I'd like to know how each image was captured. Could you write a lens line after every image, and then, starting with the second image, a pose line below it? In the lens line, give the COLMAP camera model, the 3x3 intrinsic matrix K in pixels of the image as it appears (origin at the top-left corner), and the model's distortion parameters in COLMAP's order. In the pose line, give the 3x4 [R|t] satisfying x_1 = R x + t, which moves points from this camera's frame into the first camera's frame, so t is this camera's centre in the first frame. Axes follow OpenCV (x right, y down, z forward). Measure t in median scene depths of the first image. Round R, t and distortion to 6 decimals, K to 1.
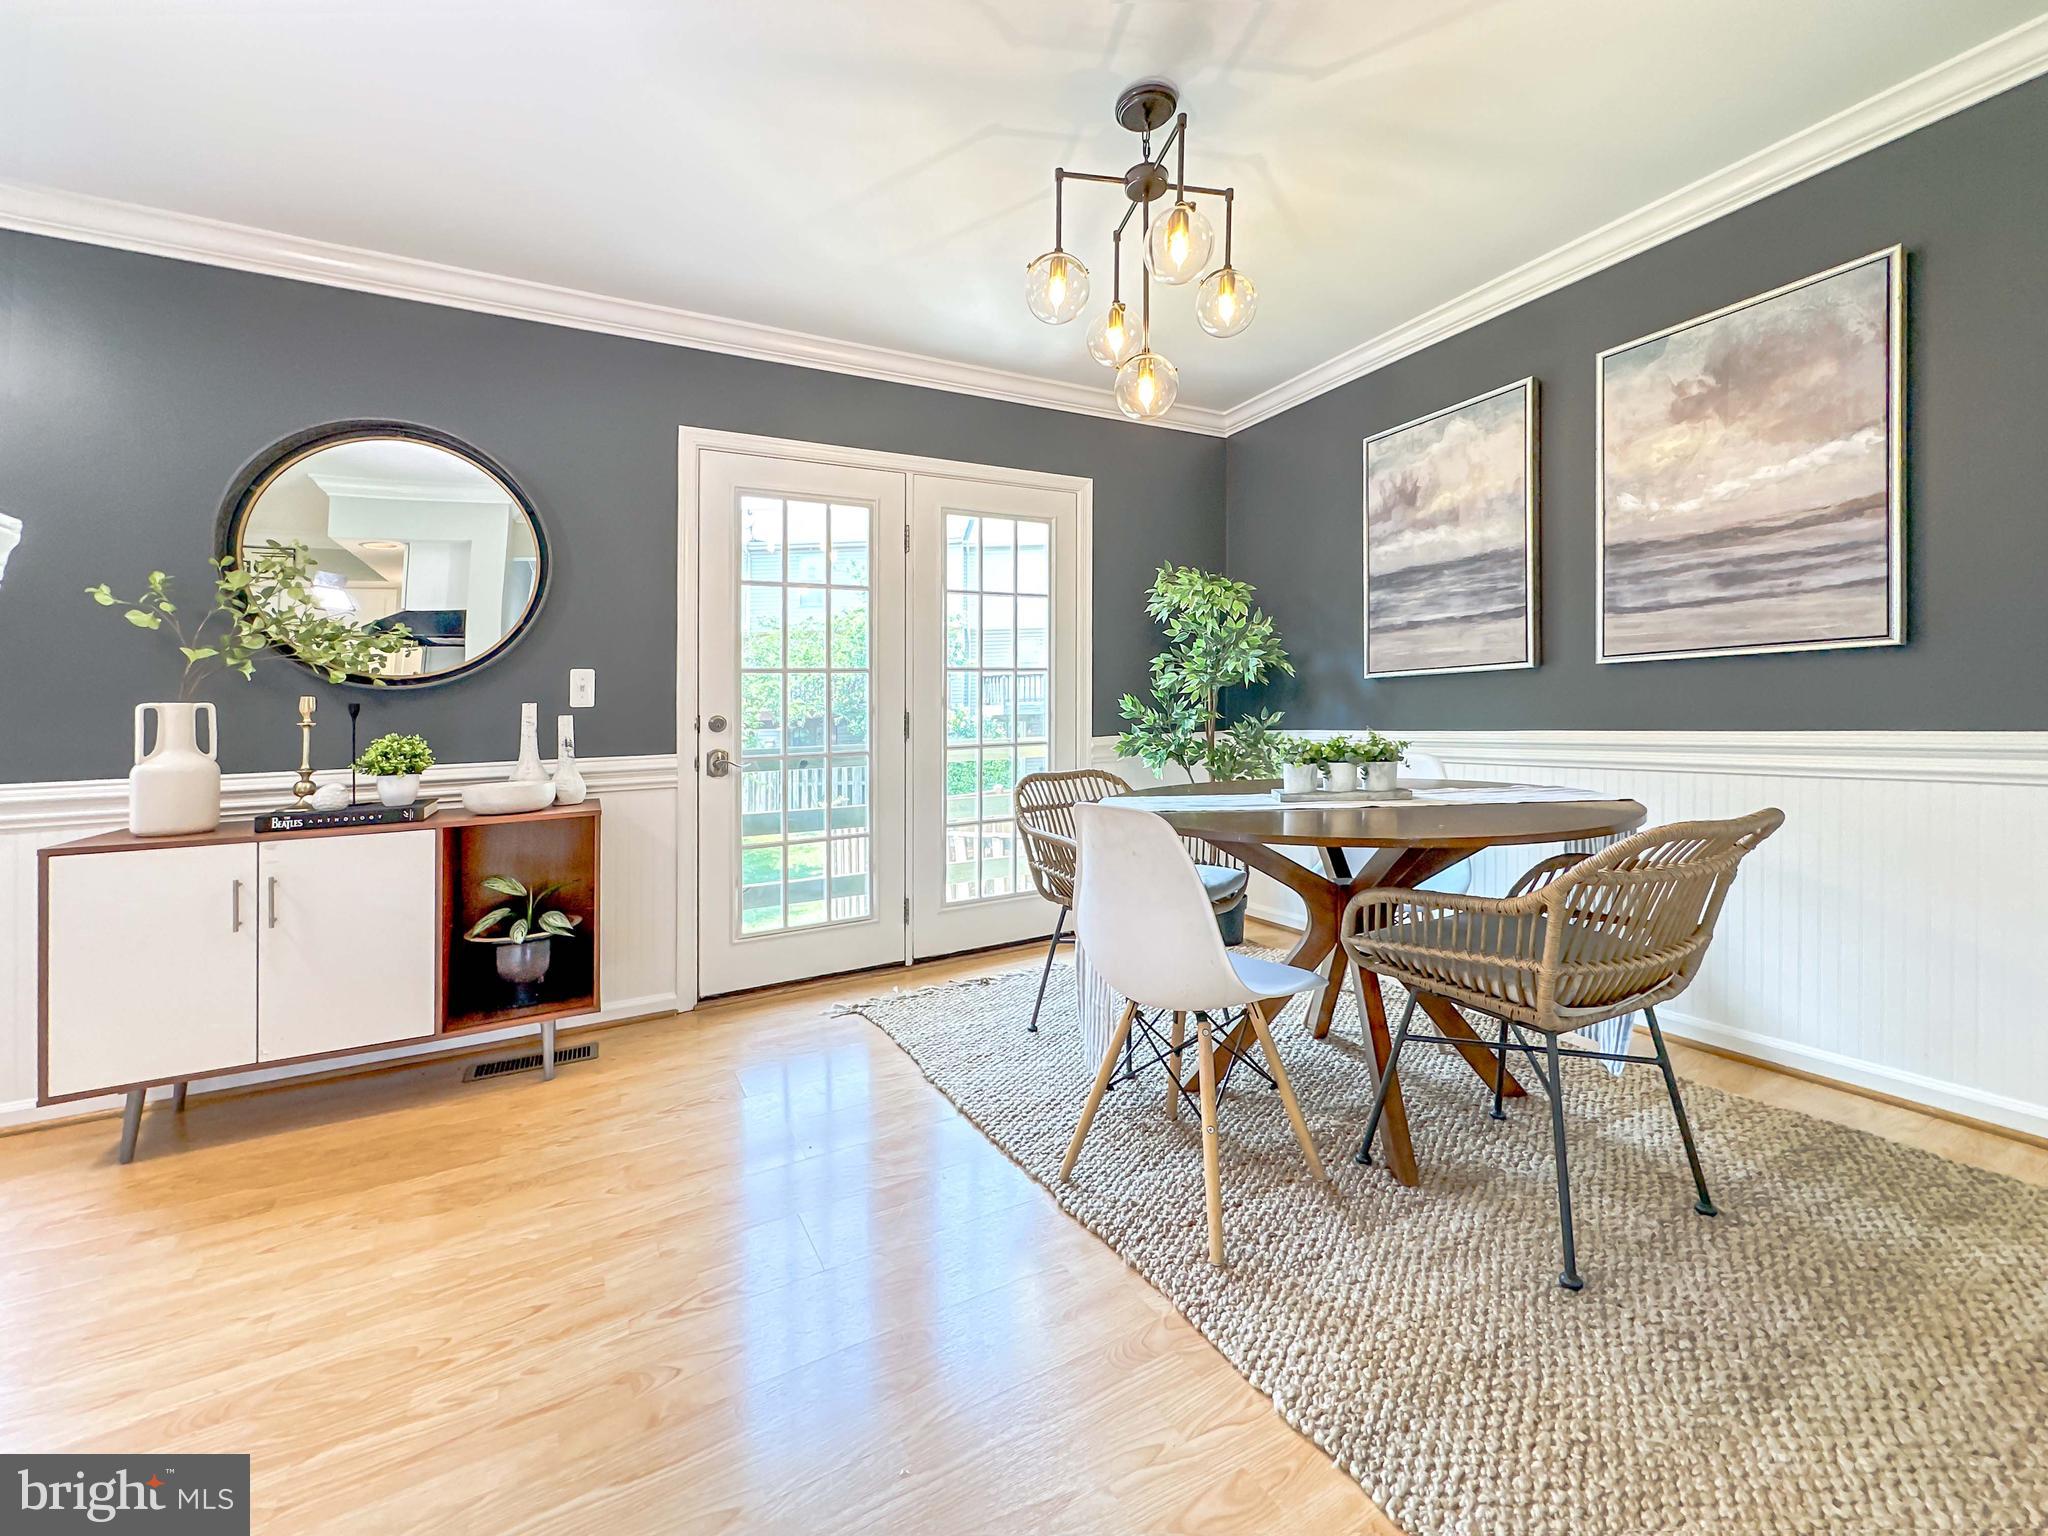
lens RADIAL K [[810.3, 0, 1011.2], [0, 810.3, 711.0], [0, 0, 1]] dist [-0.002229, 0.000211]
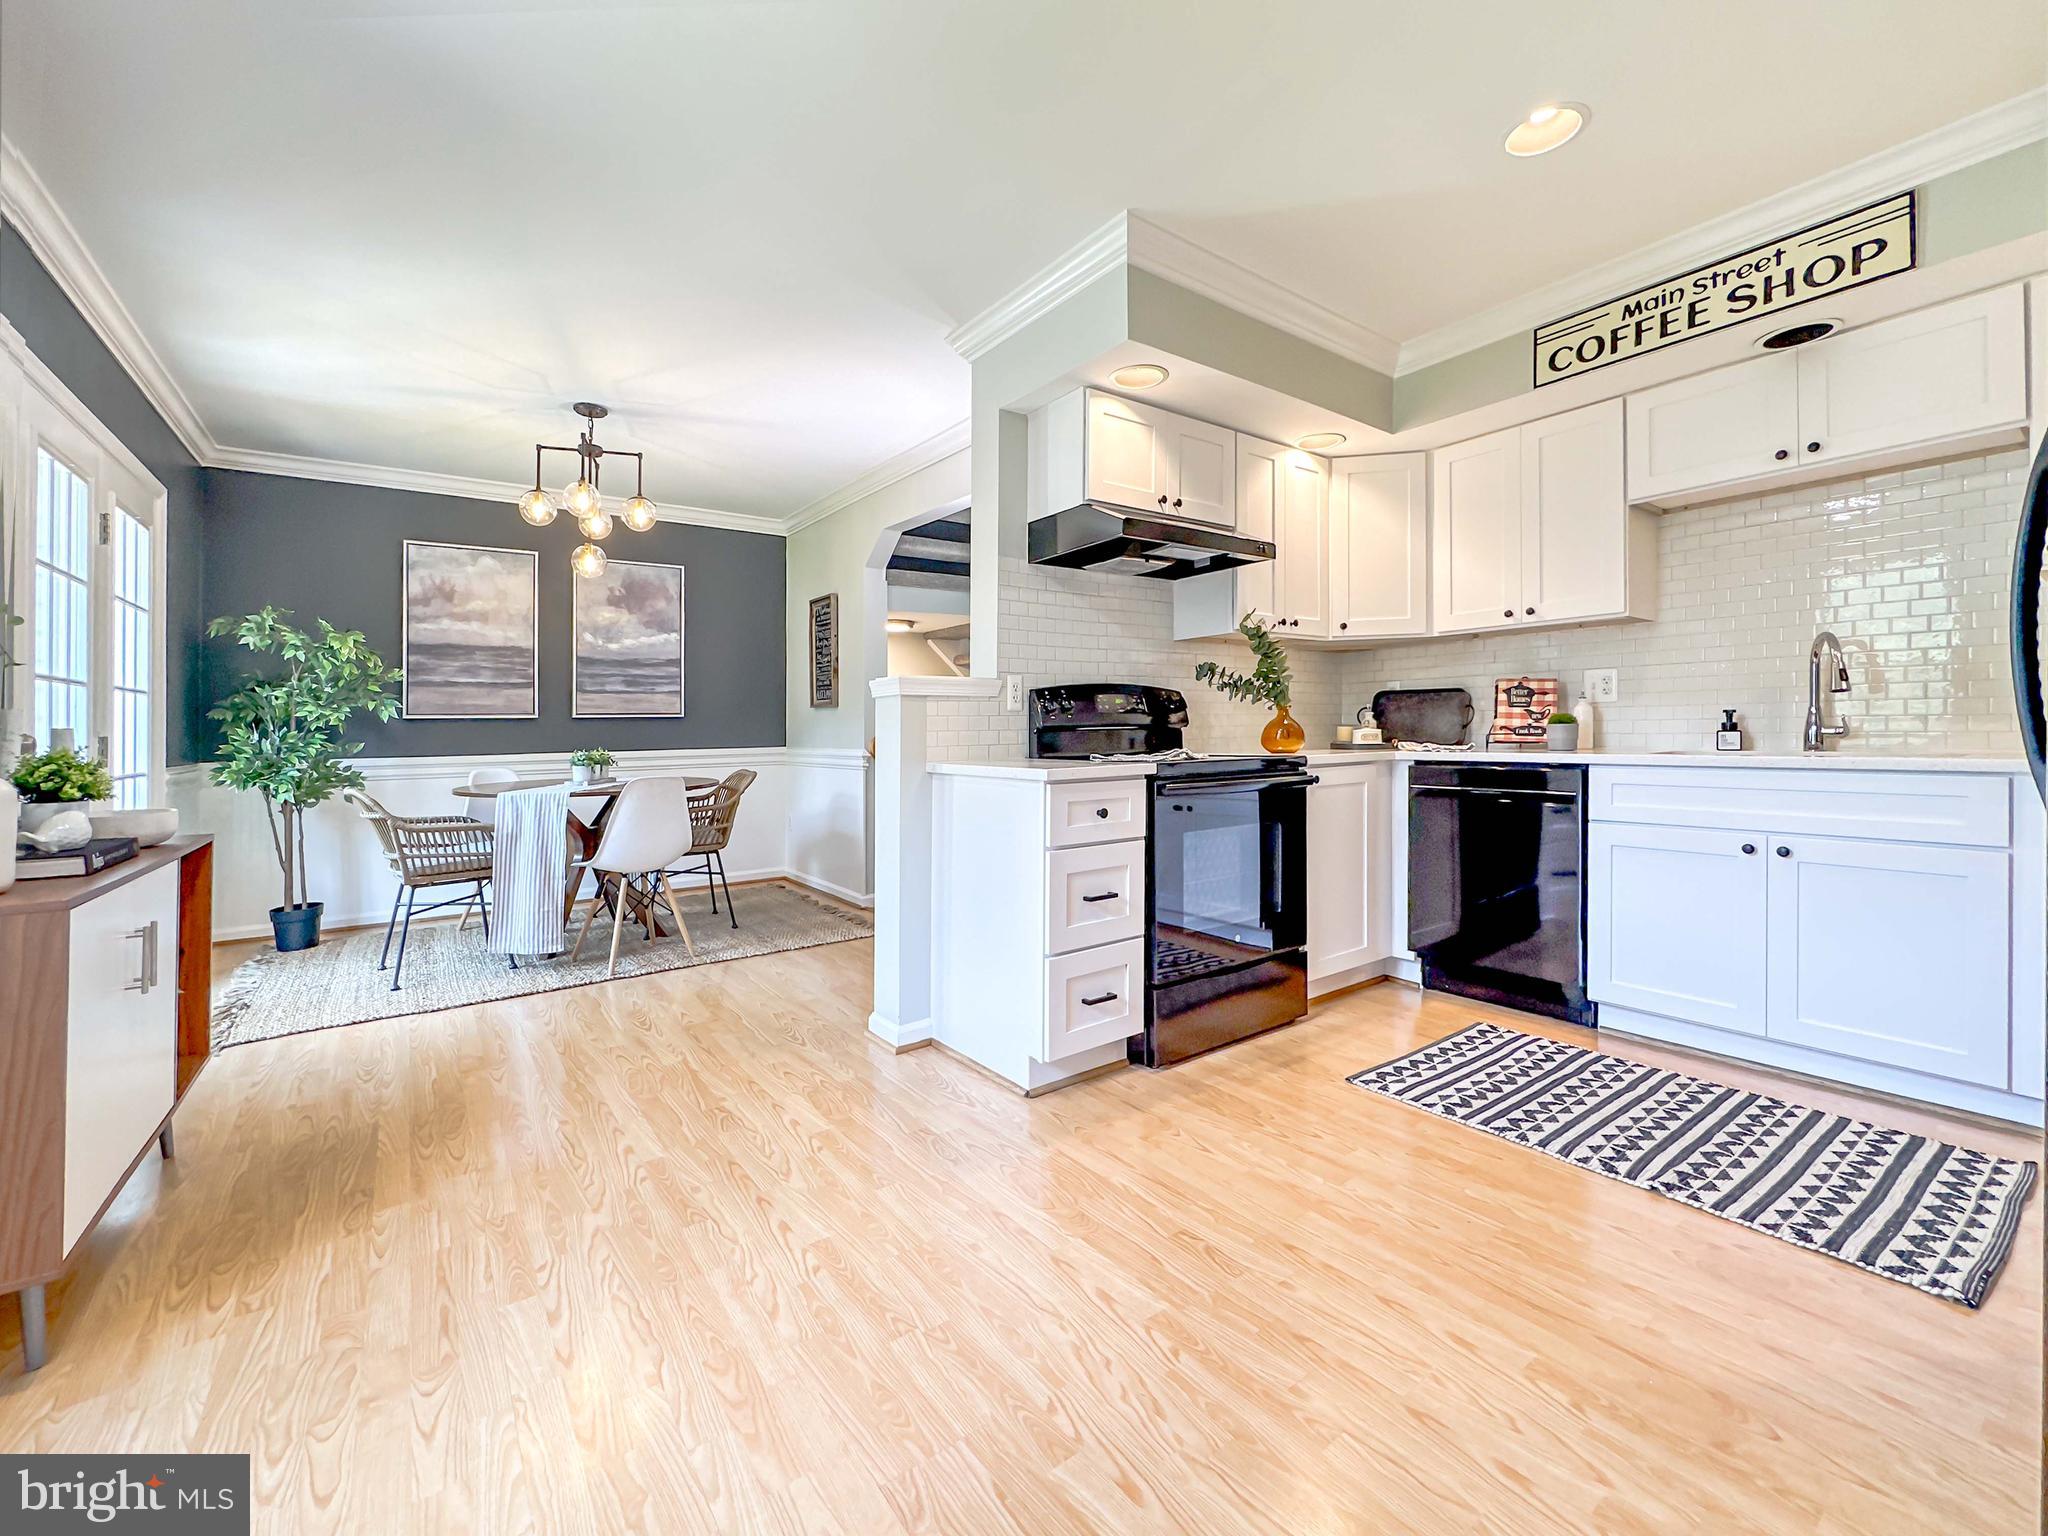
lens RADIAL K [[916.3, 0, 1055.9], [0, 916.3, 737.3], [0, 0, 1]] dist [0.000302, -0.004083]
pose [[-0.153943, 0.015722, 0.987955, -1.816741], [0.015951, 0.999783, -0.013425, 0.042507], [-0.987951, 0.013692, -0.154160, 0.226275]]
